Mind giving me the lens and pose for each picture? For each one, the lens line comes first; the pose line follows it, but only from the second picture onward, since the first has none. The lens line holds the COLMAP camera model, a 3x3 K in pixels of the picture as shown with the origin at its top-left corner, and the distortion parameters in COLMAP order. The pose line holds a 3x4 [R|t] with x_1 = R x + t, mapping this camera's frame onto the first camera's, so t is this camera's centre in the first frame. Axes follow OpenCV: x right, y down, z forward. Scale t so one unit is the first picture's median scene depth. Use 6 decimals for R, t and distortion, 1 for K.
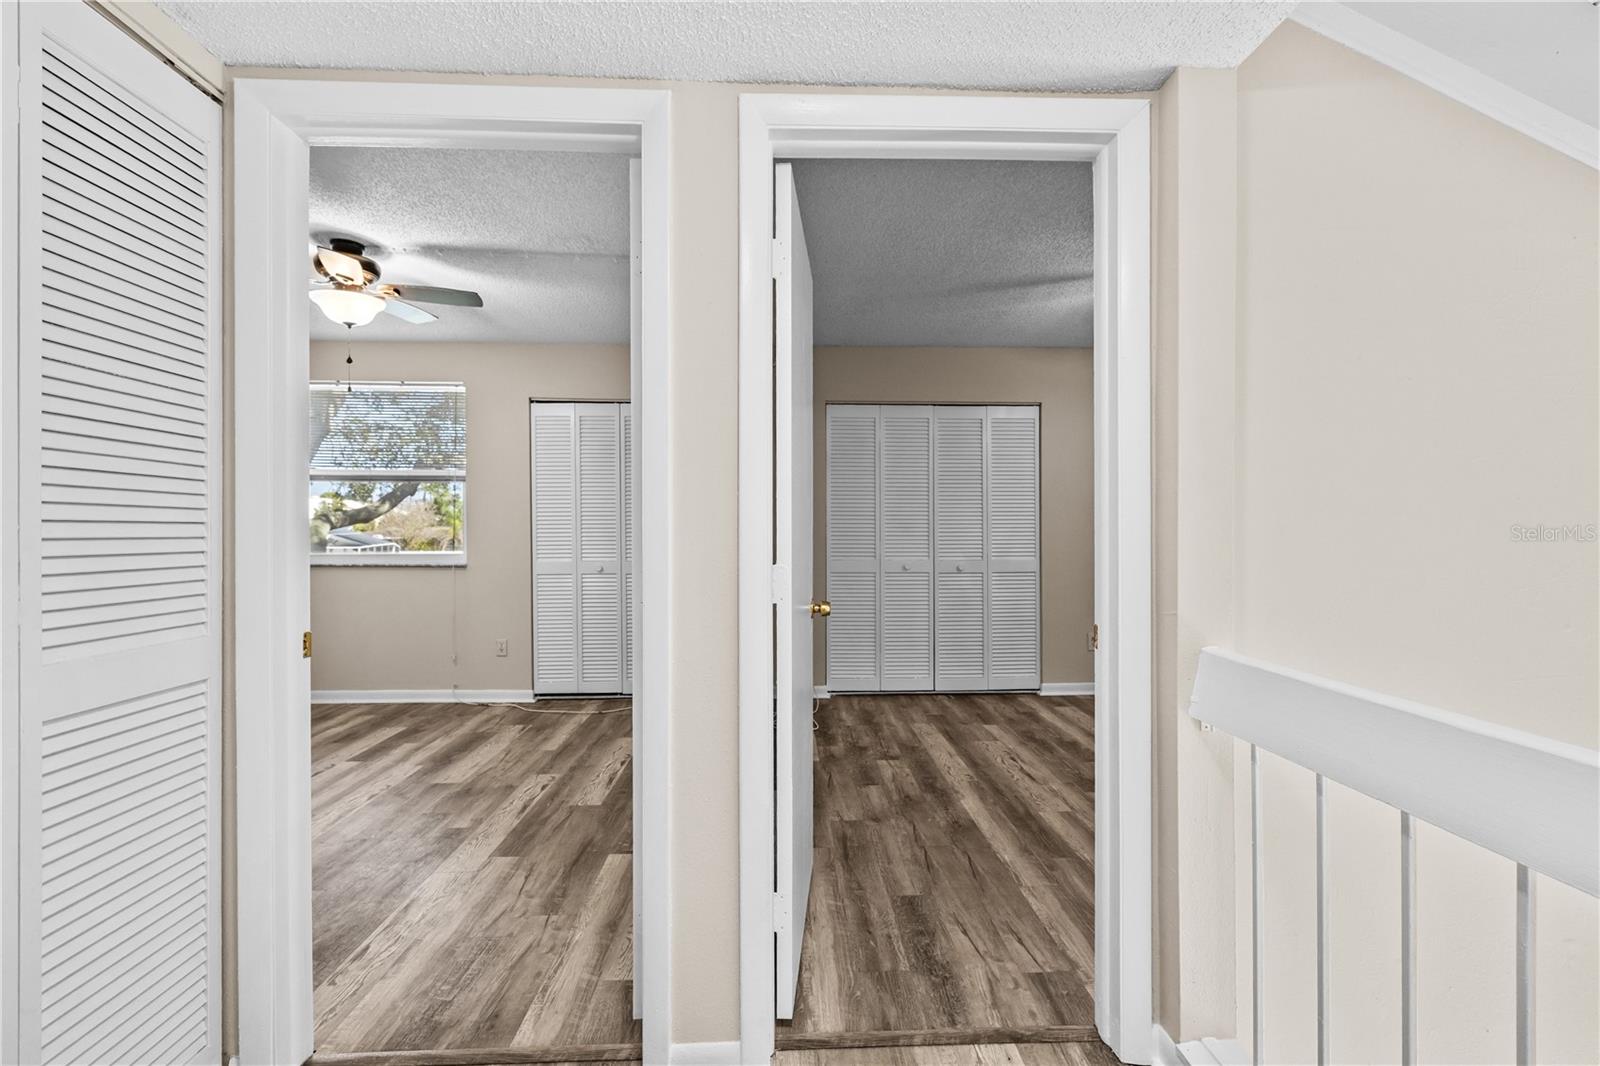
lens RADIAL K [[669.7, 0, 807.9], [0, 669.7, 531.8], [0, 0, 1]] dist [0.002275, -0.000182]
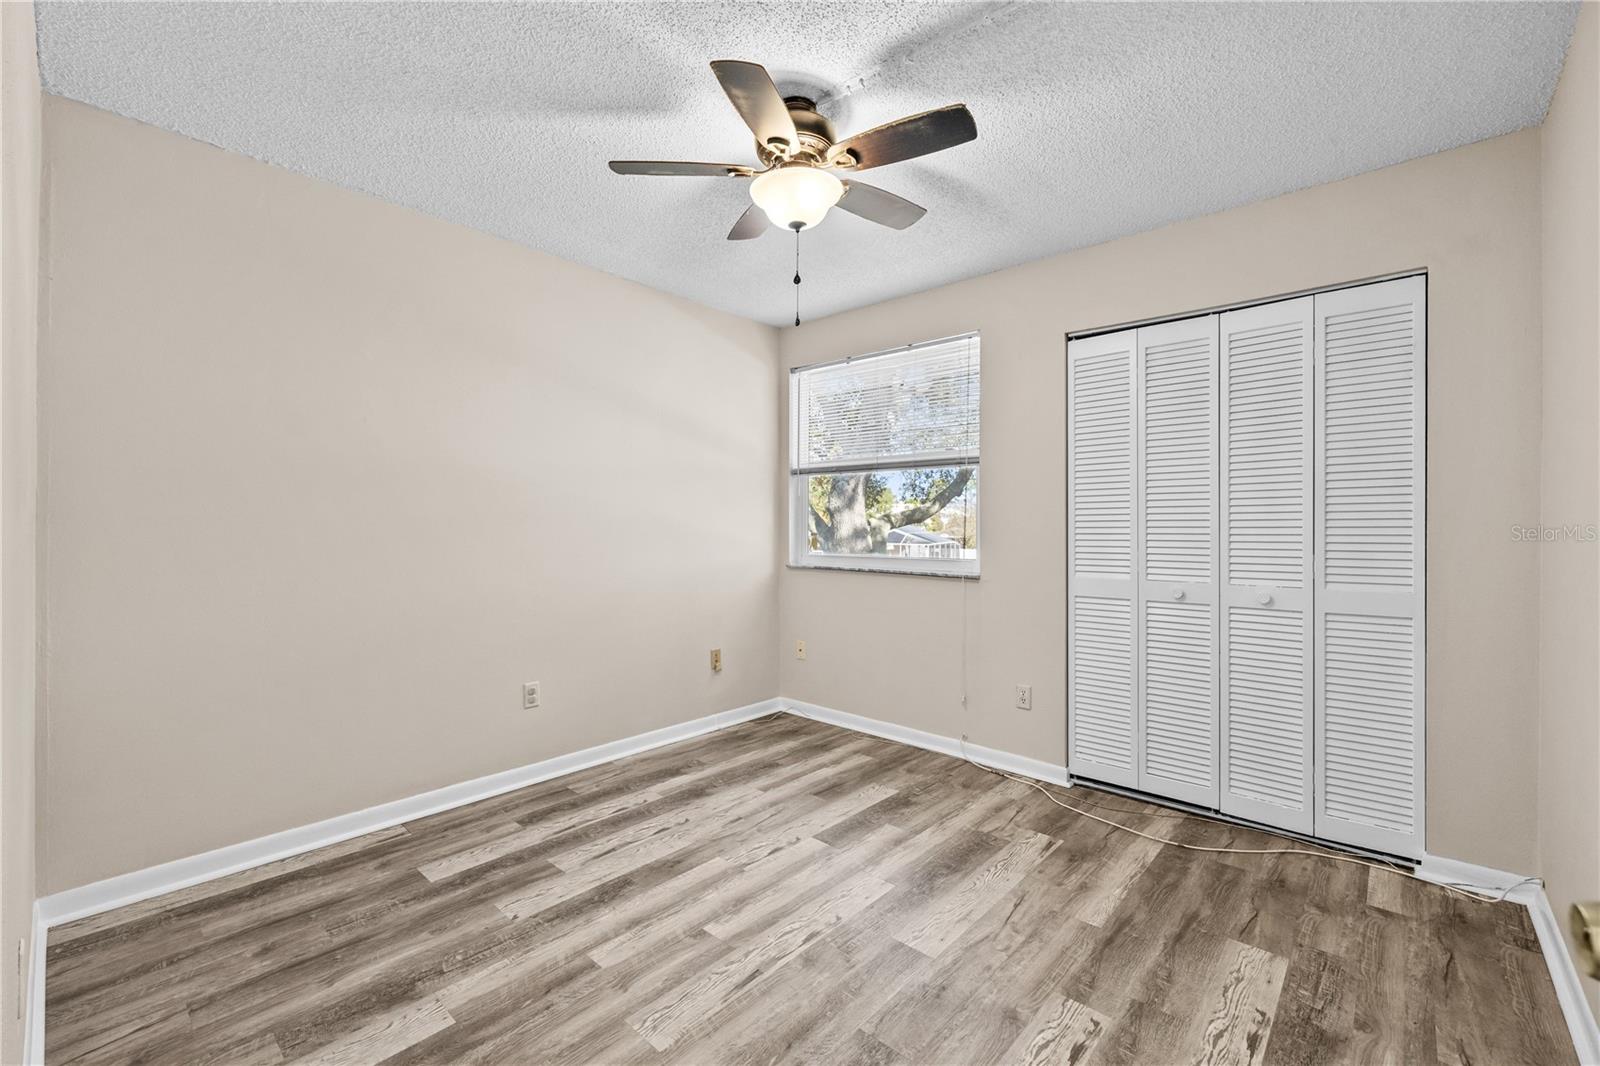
lens RADIAL K [[669.7, 0, 797.4], [0, 669.7, 529.1], [0, 0, 1]] dist [0.002275, -0.000182]
pose [[0.704875, 0.005579, -0.709310, -0.145185], [-0.009416, 0.999955, -0.001492, 0.000504], [0.709269, 0.007730, 0.704895, 0.383472]]
